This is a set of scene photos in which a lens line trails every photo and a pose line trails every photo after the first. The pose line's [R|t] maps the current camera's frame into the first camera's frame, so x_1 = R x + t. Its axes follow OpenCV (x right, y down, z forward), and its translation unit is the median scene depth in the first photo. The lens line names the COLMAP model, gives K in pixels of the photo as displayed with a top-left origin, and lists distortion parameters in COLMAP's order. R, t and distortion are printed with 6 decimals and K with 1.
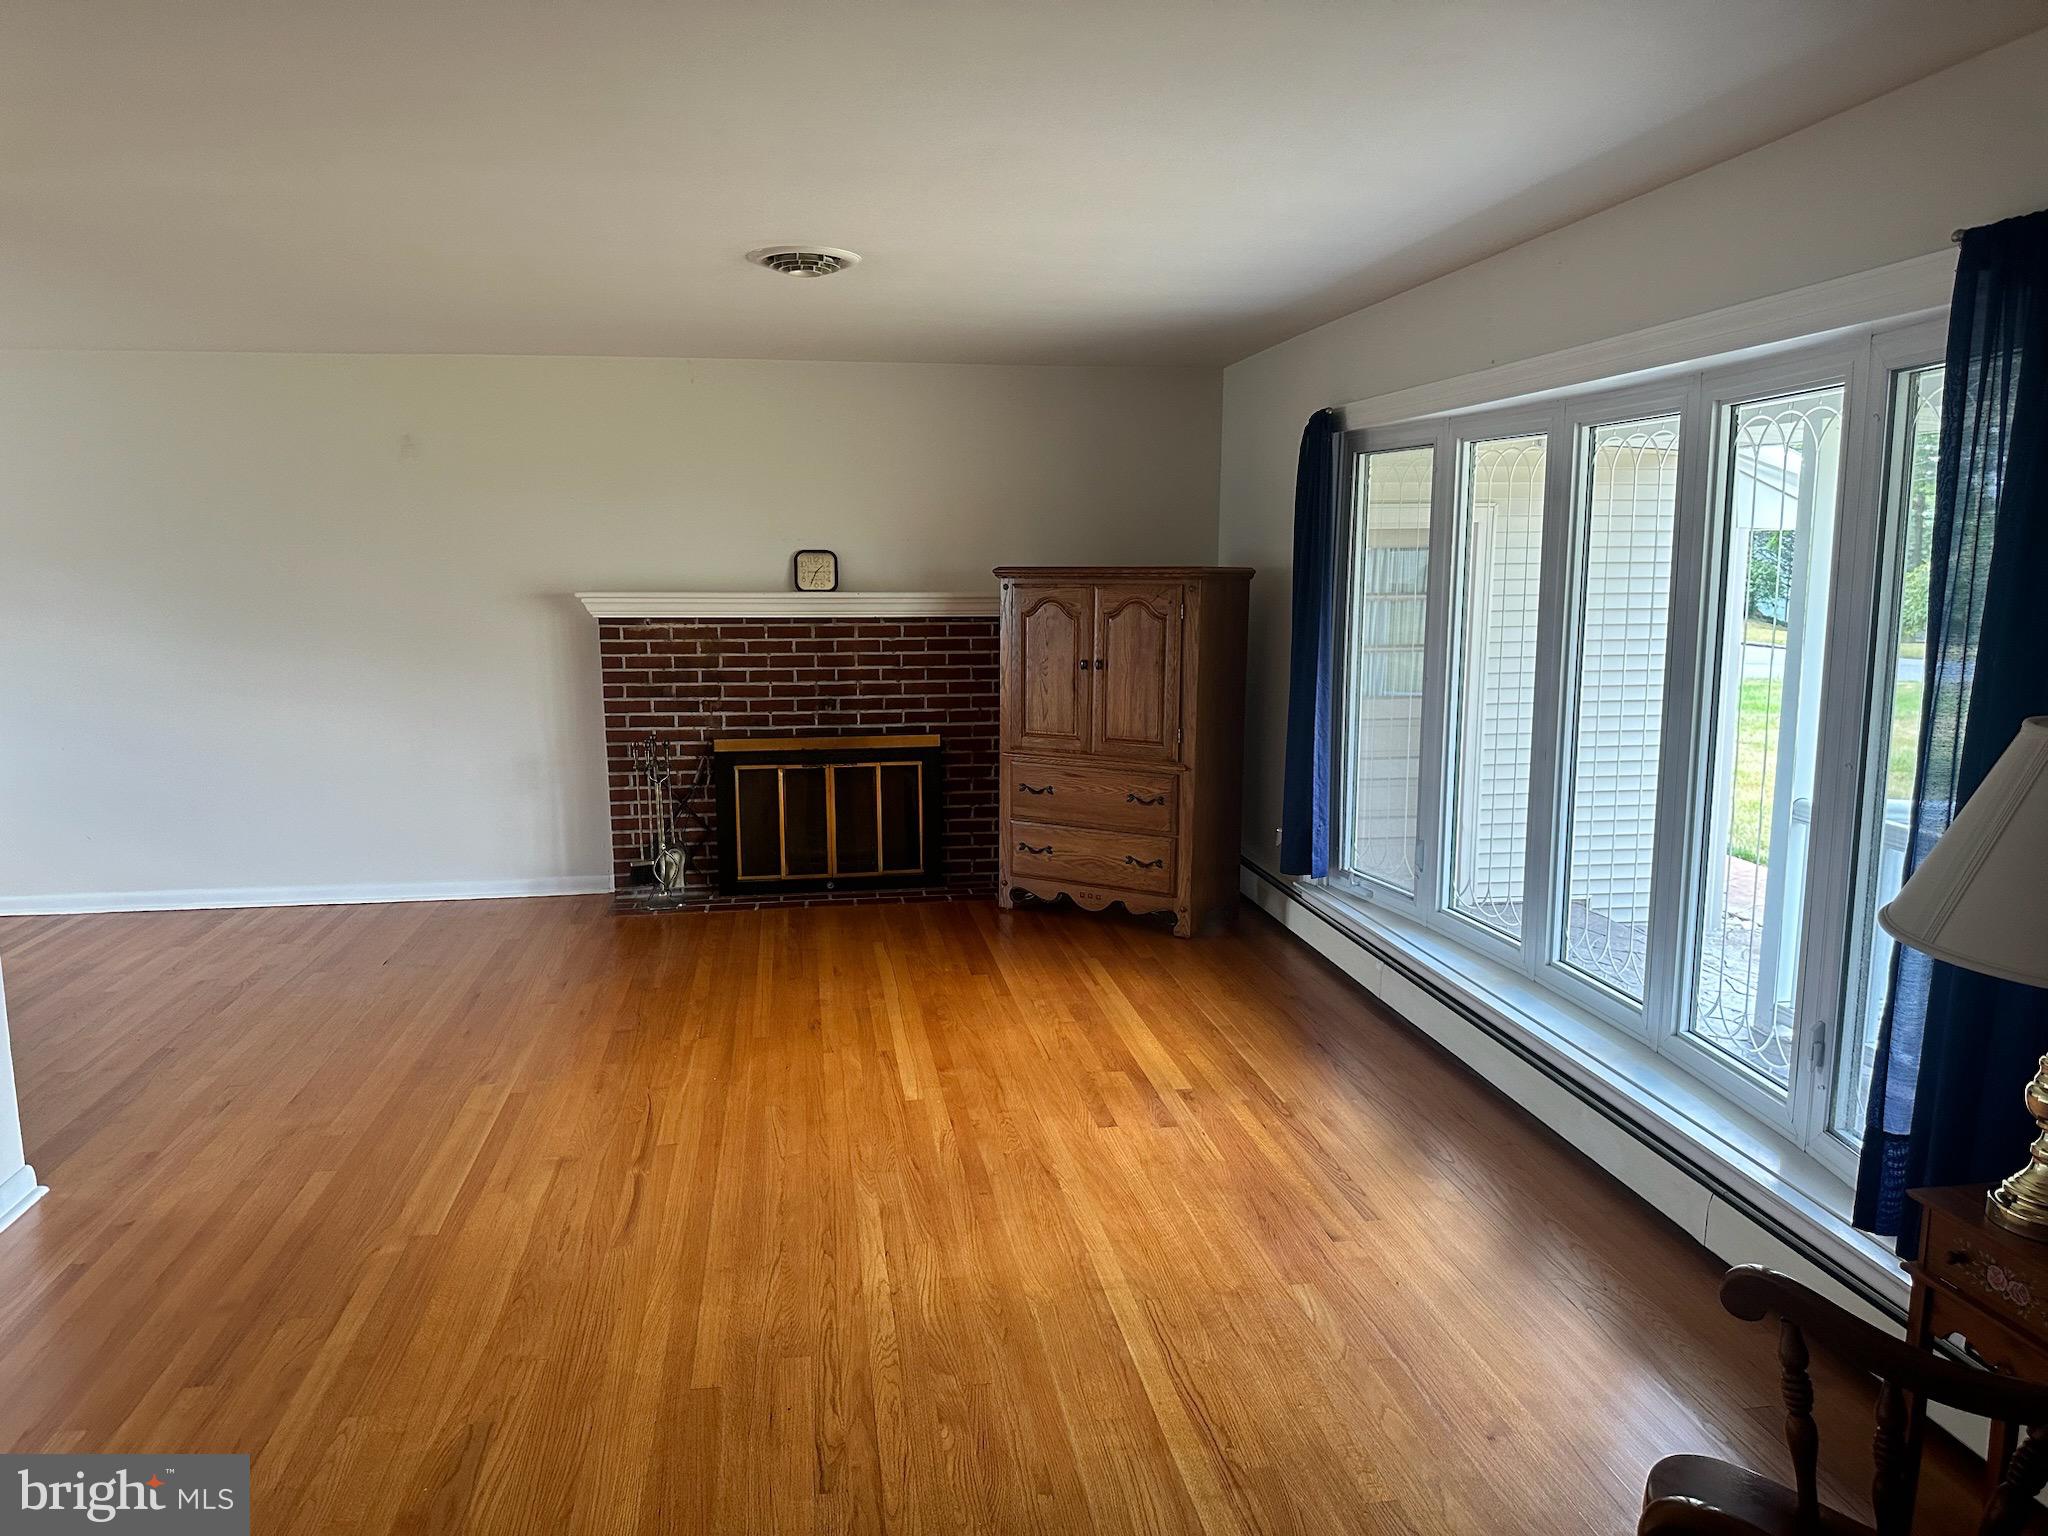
lens RADIAL K [[1437.1, 0, 1018.2], [0, 1437.1, 762.2], [0, 0, 1]] dist [0.109592, -0.137625]
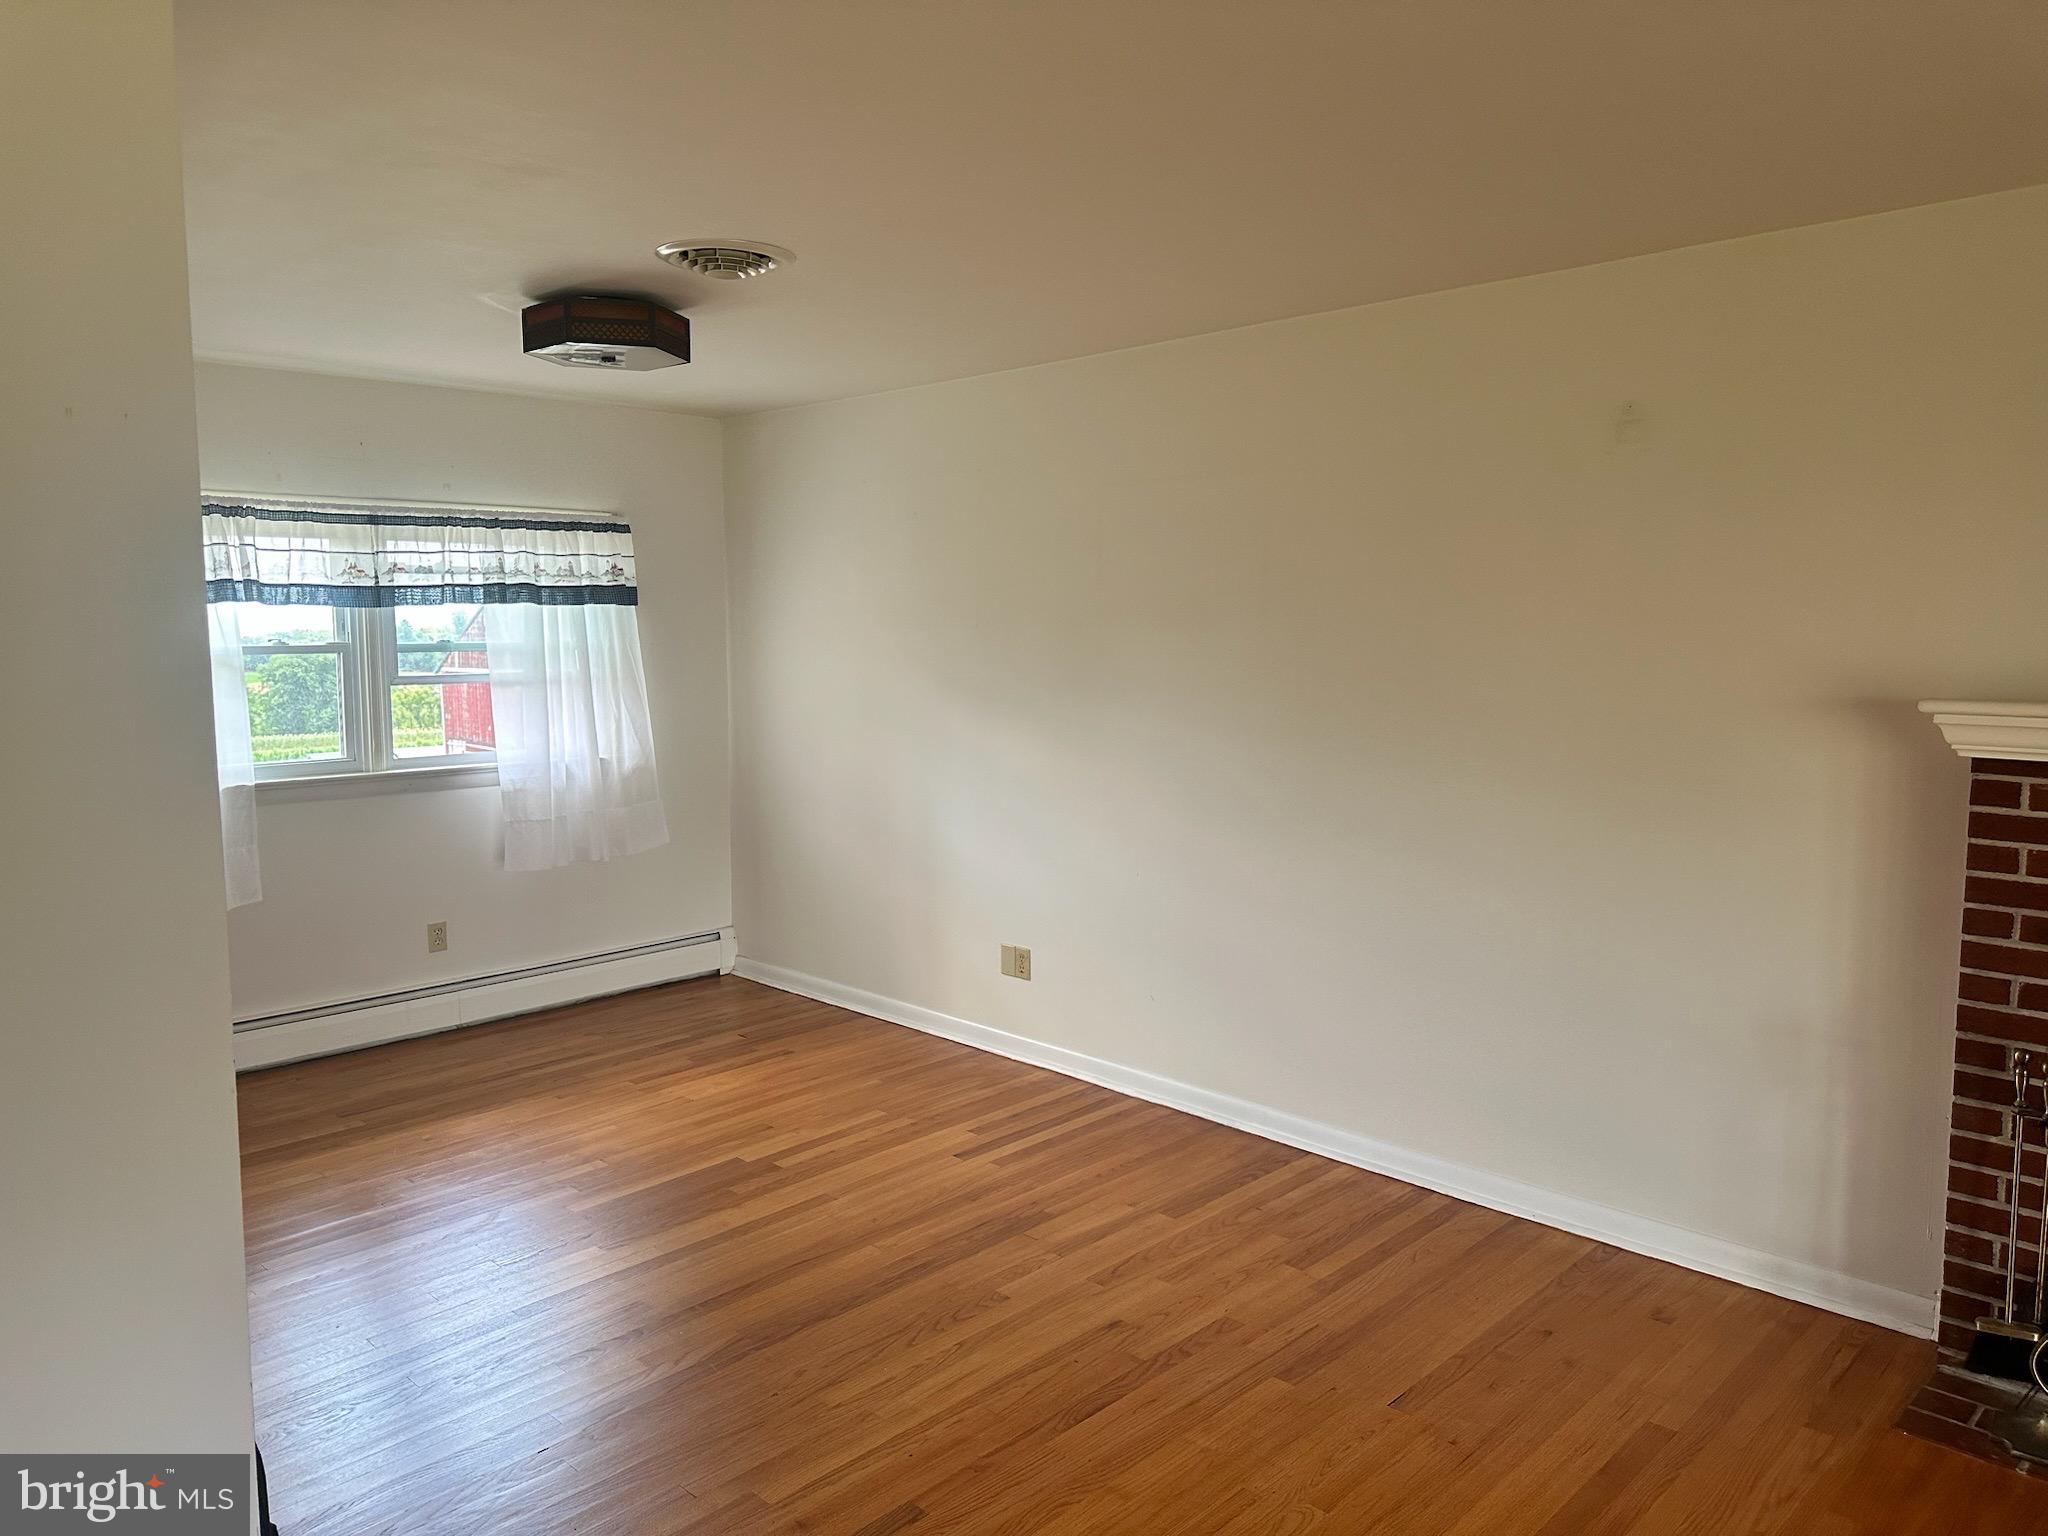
lens RADIAL K [[1437.1, 0, 1018.2], [0, 1437.1, 762.2], [0, 0, 1]] dist [0.109592, -0.137625]
pose [[0.608458, 0.086059, -0.788906, -0.108505], [-0.122767, 0.992343, 0.013565, -0.067484], [0.784033, 0.088598, 0.614364, 0.482951]]
